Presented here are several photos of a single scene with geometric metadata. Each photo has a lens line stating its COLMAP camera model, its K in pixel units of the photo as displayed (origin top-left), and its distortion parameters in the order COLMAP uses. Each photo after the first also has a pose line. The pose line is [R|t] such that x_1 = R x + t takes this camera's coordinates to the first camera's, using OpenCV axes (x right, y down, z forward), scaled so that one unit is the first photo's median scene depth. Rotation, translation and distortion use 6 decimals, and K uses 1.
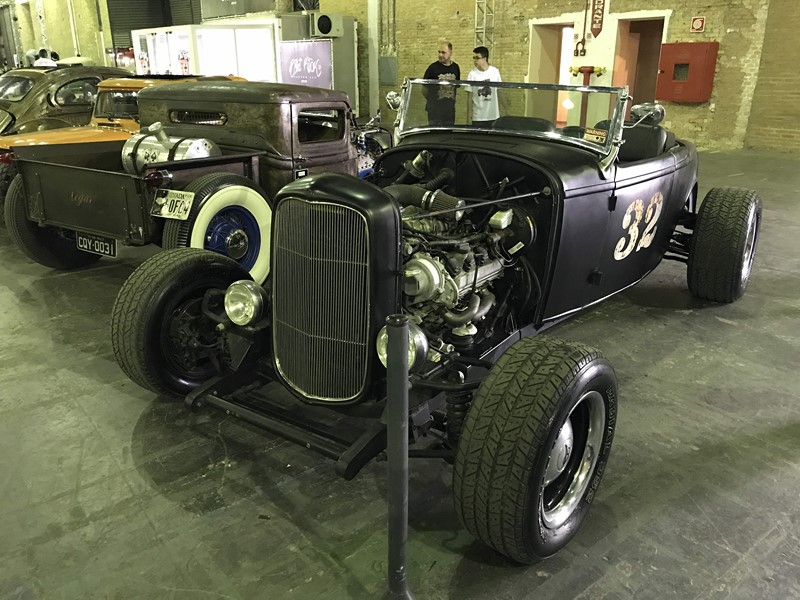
lens RADIAL K [[671.9, 0, 395.5], [0, 671.9, 303.0], [0, 0, 1]] dist [0.023782, -0.011928]
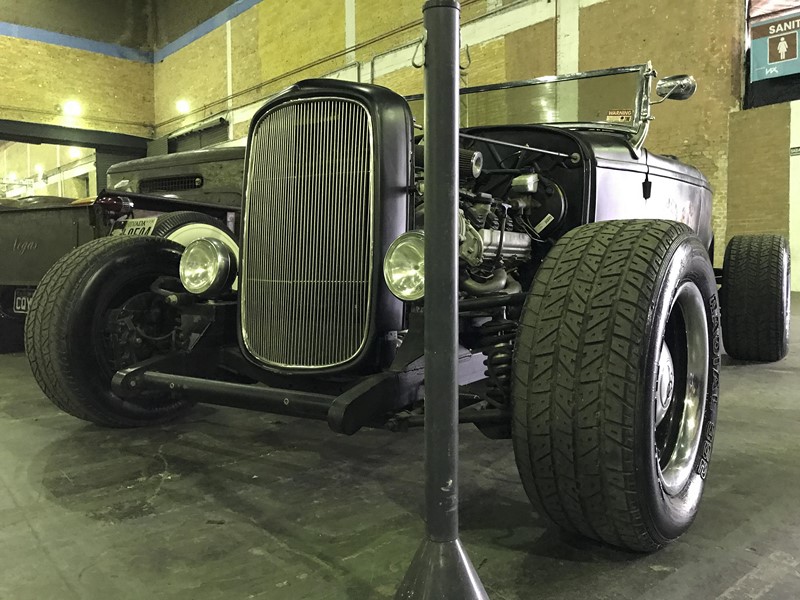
lens RADIAL K [[671.9, 0, 401.7], [0, 671.9, 298.2], [0, 0, 1]] dist [0.023782, -0.011928]
pose [[0.998926, -0.006885, 0.045816, -0.041012], [0.019848, 0.957151, -0.288908, 0.293648], [-0.041864, 0.289507, 0.956260, 0.295775]]
